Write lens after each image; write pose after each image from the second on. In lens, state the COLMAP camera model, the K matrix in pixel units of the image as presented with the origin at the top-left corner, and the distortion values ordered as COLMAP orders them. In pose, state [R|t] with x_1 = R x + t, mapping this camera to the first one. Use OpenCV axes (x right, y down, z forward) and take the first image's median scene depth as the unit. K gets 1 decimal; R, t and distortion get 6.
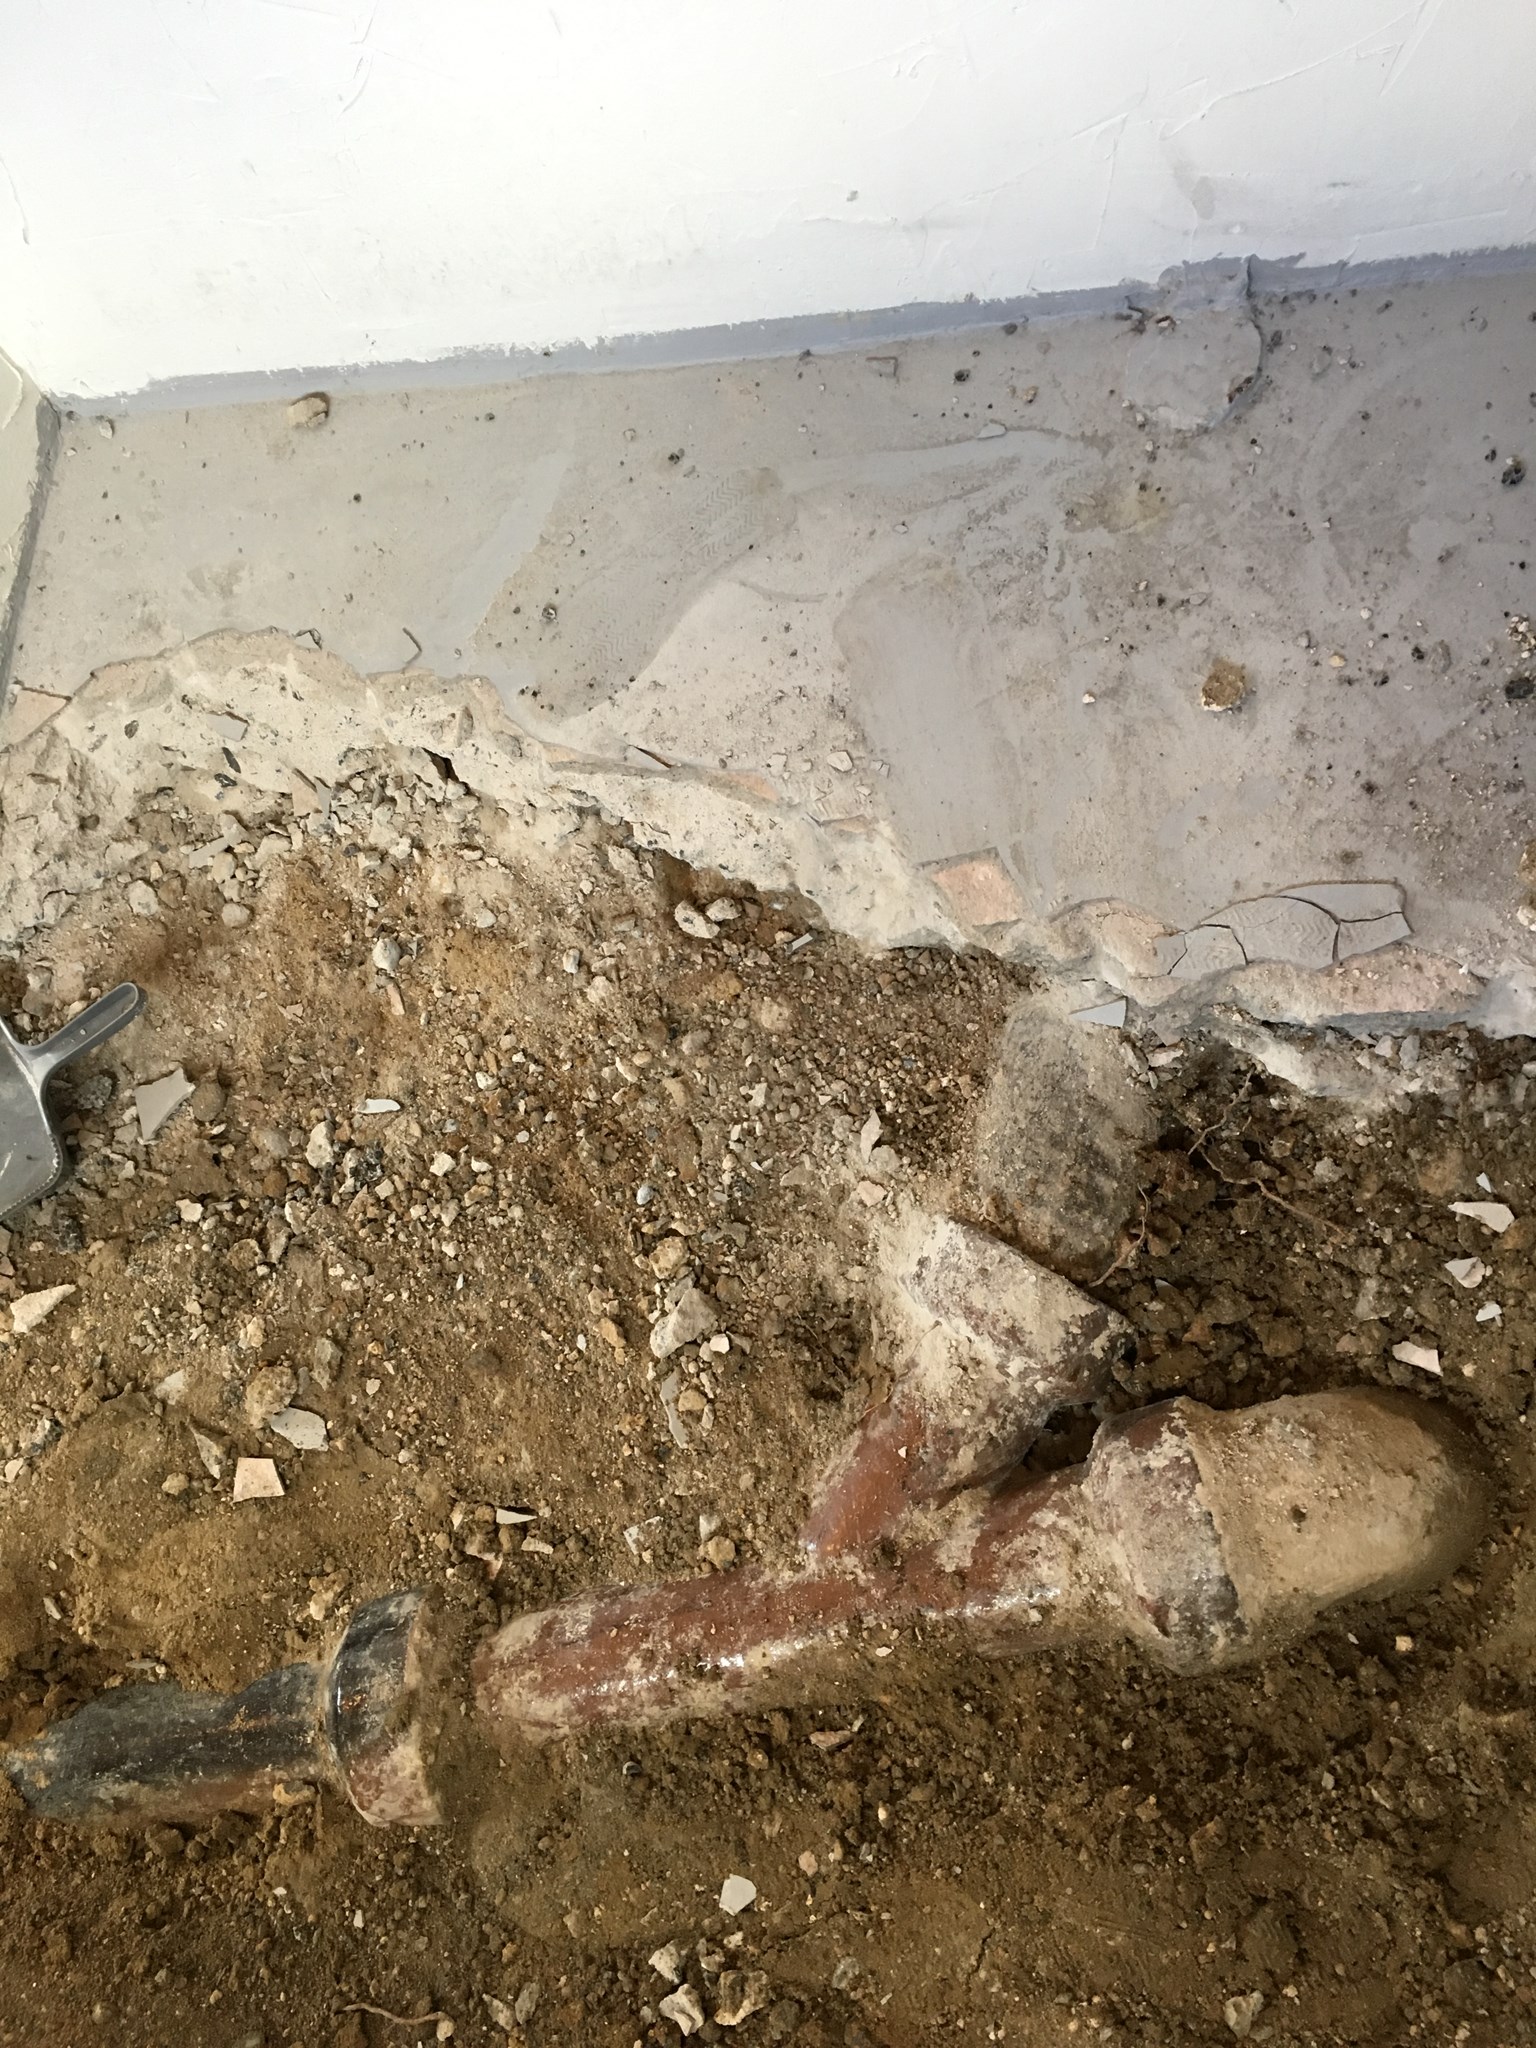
lens RADIAL K [[1738.9, 0, 781.4], [0, 1738.9, 1024.9], [0, 0, 1]] dist [0.079796, -0.097788]
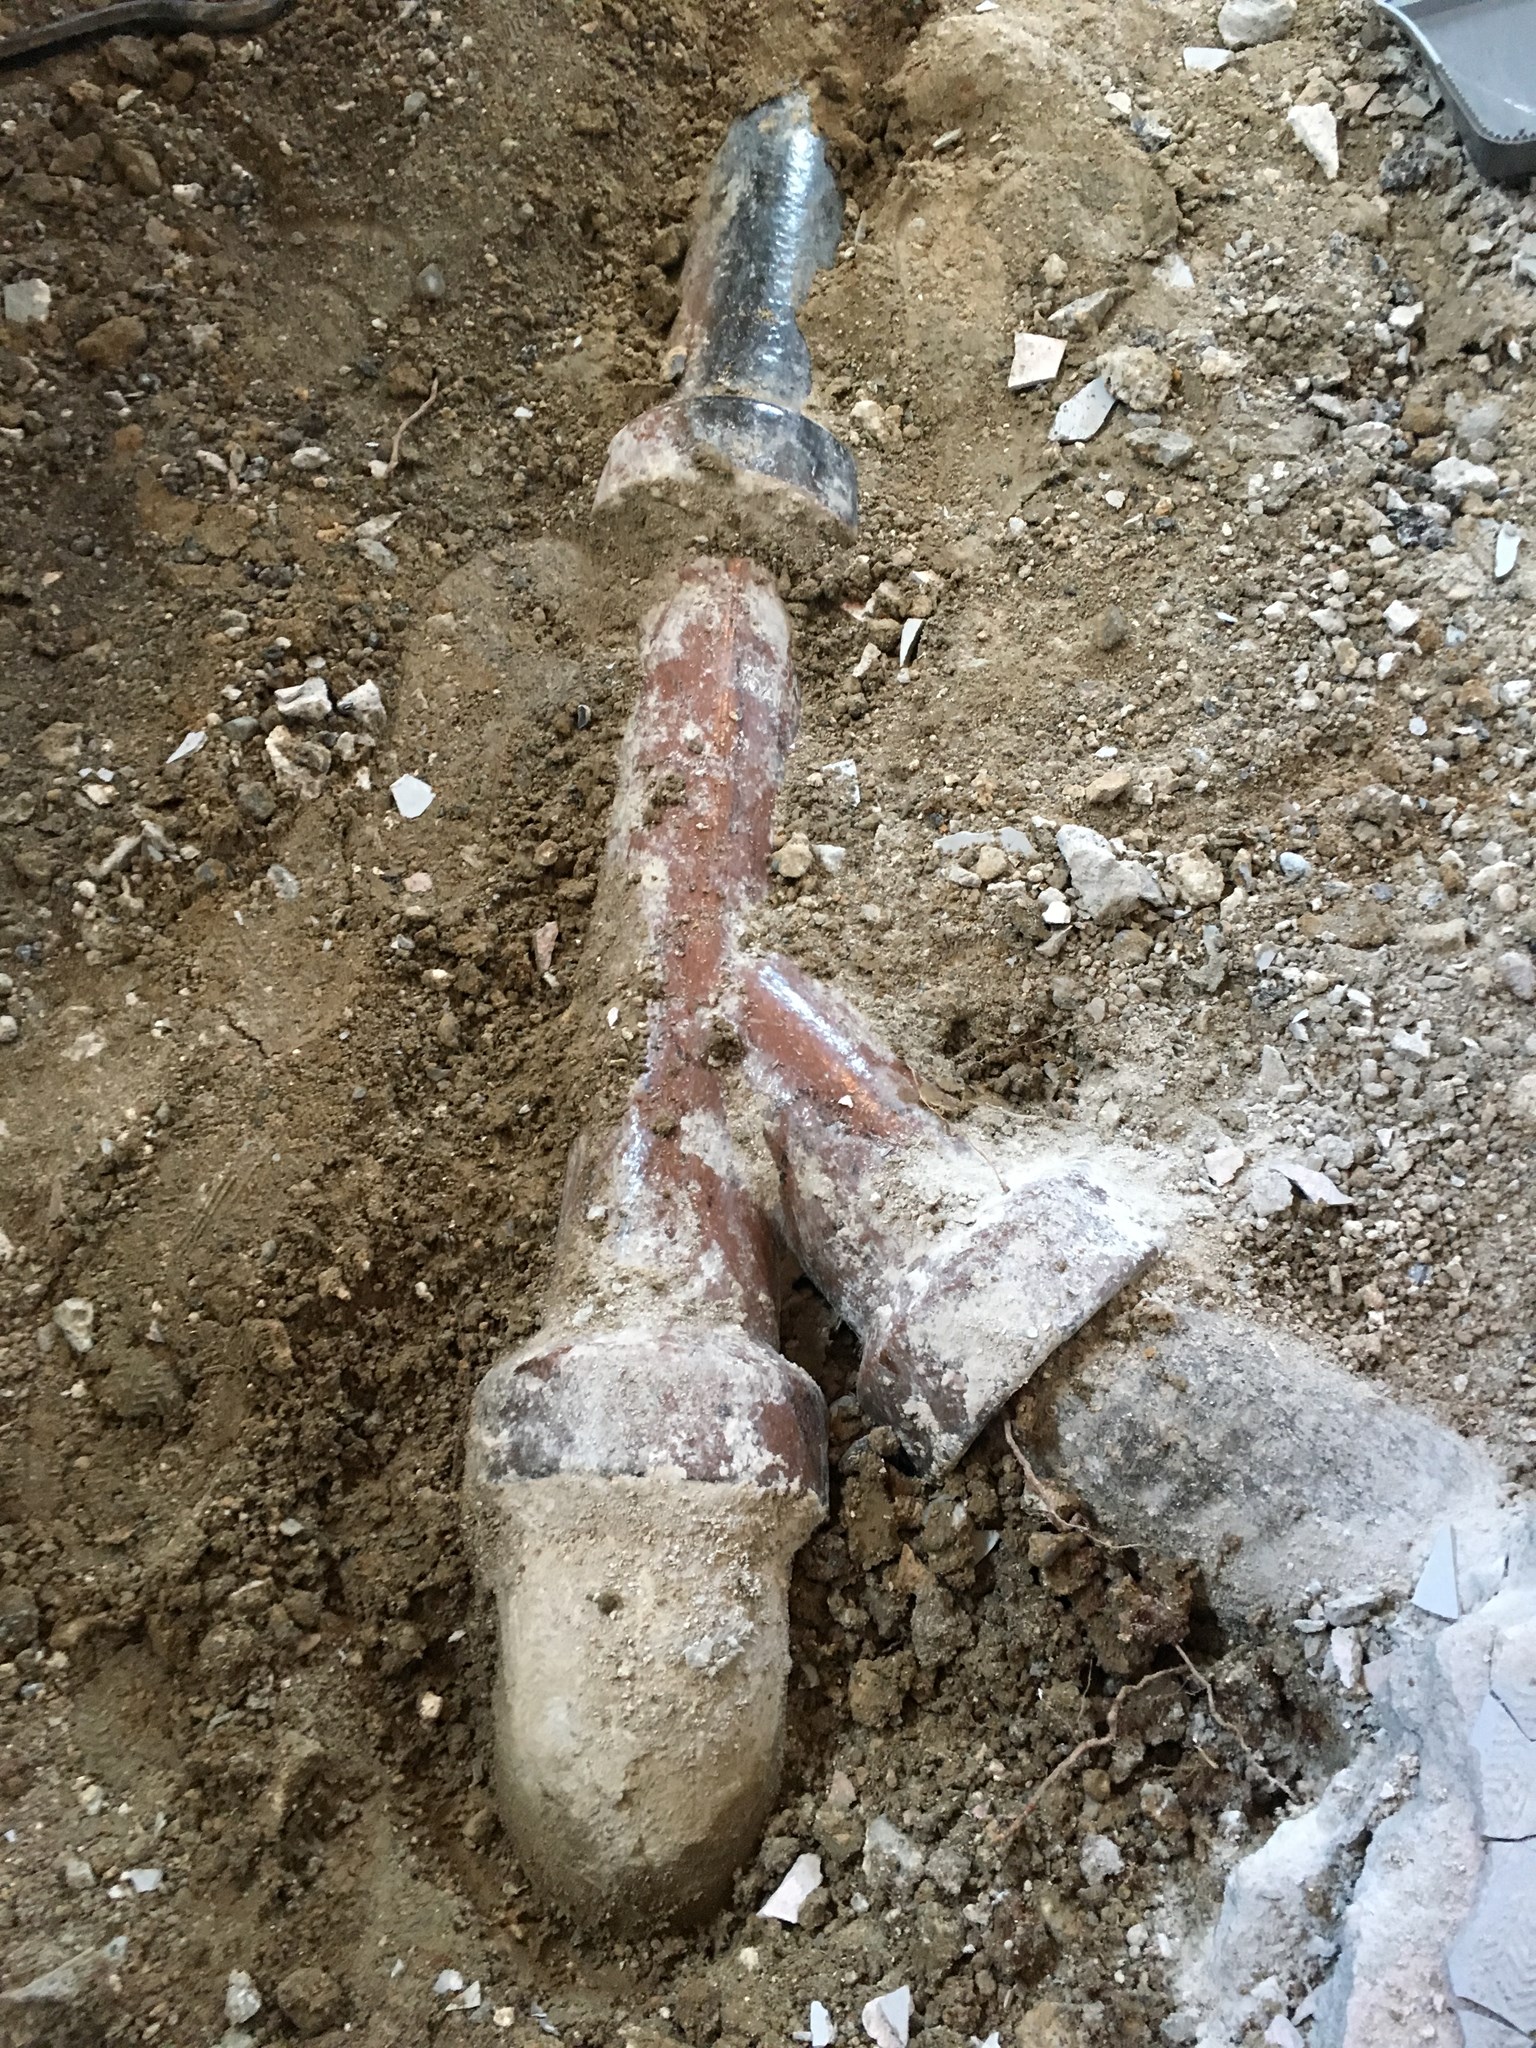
lens RADIAL K [[1738.9, 0, 769.2], [0, 1738.9, 1011.5], [0, 0, 1]] dist [0.079796, -0.097788]
pose [[-0.245093, 0.960236, -0.133702, 0.135406], [-0.890230, -0.168286, 0.423285, -0.024733], [0.383953, 0.222770, 0.896077, 0.328865]]
